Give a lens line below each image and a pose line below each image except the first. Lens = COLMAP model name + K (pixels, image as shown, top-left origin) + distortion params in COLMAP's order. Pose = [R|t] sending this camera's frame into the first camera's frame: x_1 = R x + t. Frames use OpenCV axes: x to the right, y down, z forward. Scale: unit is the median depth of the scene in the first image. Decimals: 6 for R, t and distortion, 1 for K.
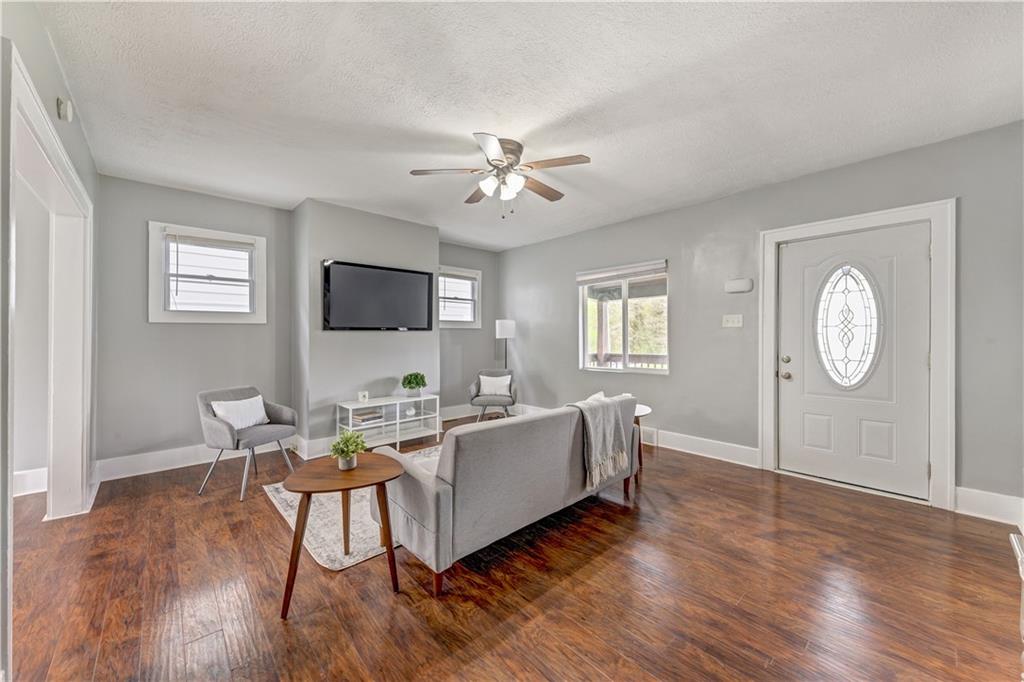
lens RADIAL K [[382.1, 0, 506.5], [0, 382.1, 333.6], [0, 0, 1]] dist [0.027994, -0.000101]
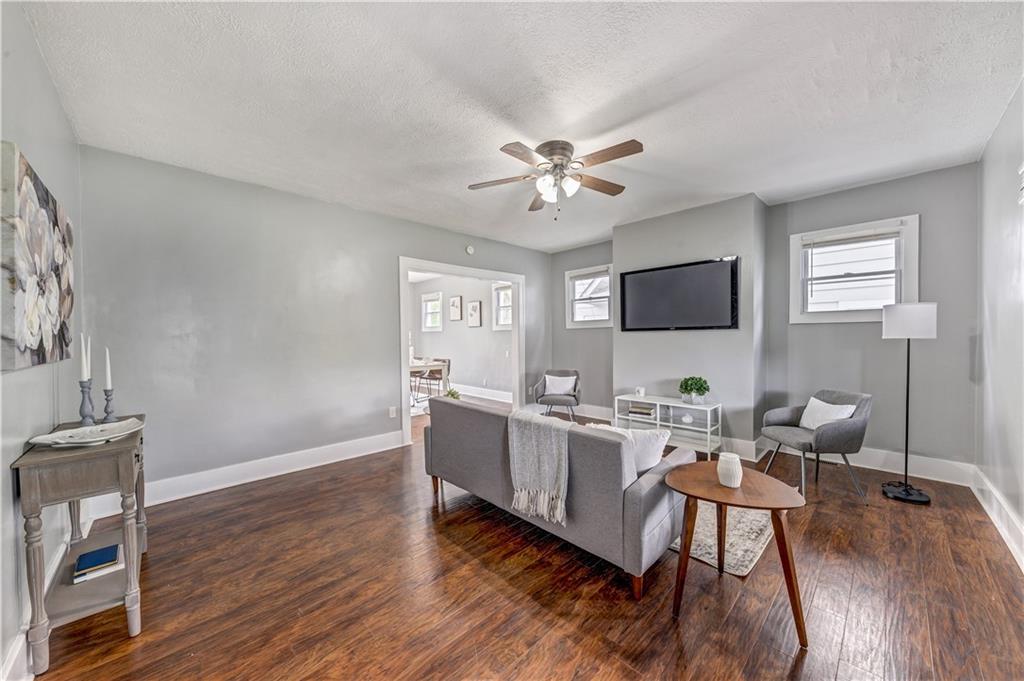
lens RADIAL K [[371.9, 0, 509.7], [0, 371.9, 342.0], [0, 0, 1]] dist [-0.000106, 0.000030]
pose [[0.009051, 0.013022, -0.999874, 0.749938], [0.011842, 0.999844, 0.013129, 0.005221], [0.999889, -0.011959, 0.008896, 0.686066]]
